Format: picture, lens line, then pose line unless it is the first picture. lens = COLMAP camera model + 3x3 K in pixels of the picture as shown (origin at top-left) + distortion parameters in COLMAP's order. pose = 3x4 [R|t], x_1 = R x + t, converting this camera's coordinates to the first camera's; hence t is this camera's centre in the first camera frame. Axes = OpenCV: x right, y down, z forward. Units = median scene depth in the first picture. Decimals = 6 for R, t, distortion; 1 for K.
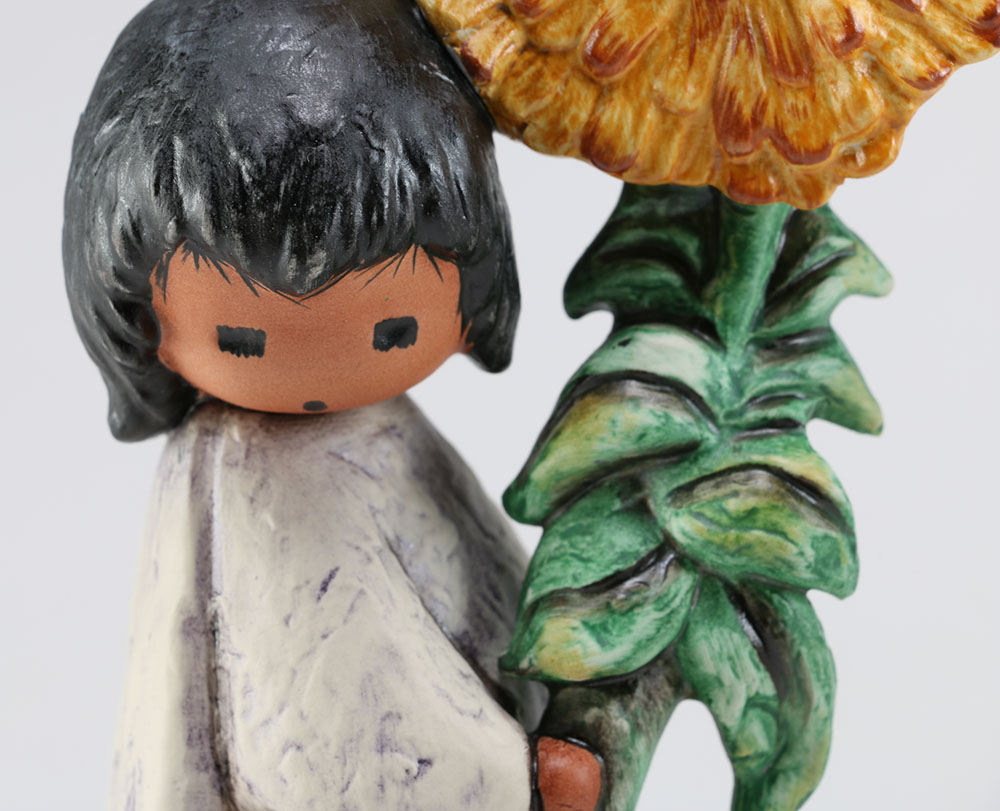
lens RADIAL K [[6283.6, 0, 432.6], [0, 6283.6, 439.0], [0, 0, 1]] dist [0.856738, 0.000000]
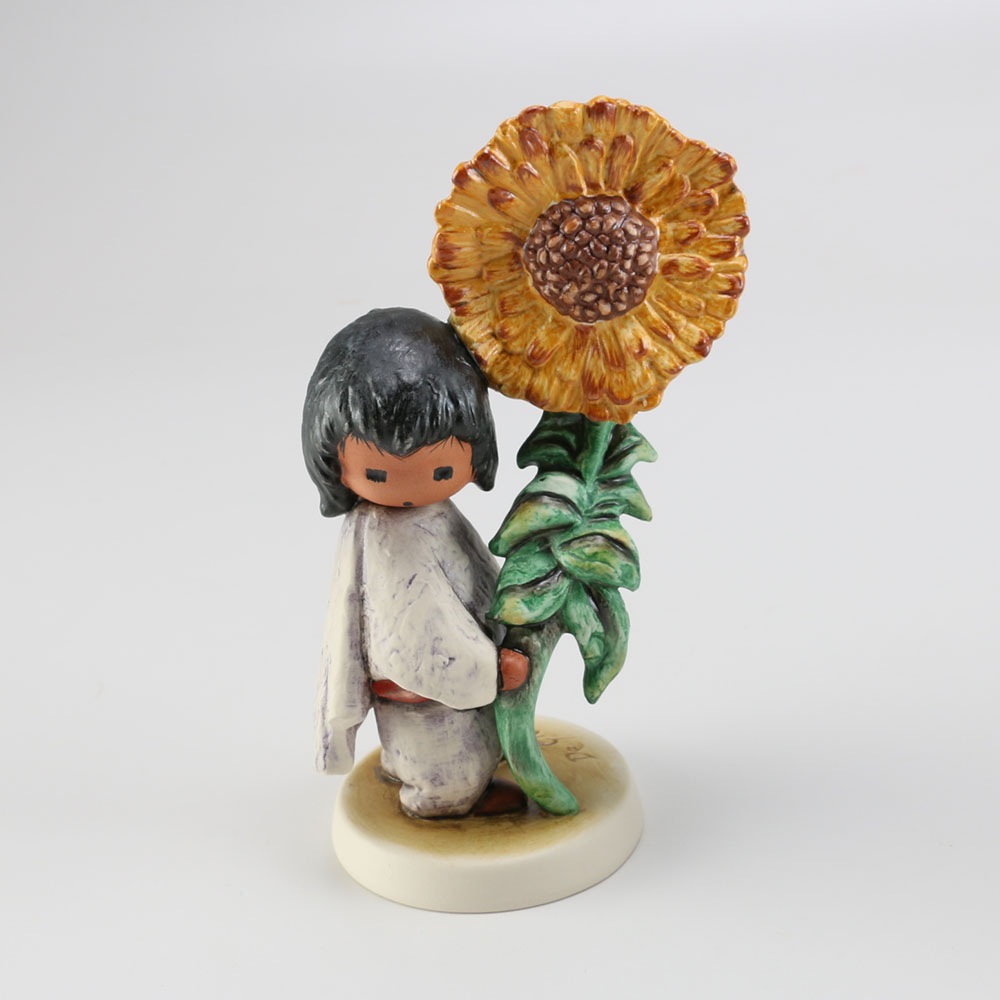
lens RADIAL K [[2201.3, 0, 500.1], [0, 2201.3, 497.2], [0, 0, 1]] dist [0.080125, 0.000000]
pose [[0.999735, 0.022342, 0.005597, 0.010515], [-0.022337, 0.999750, -0.000936, -0.007677], [-0.005617, 0.000811, 0.999984, 0.187687]]
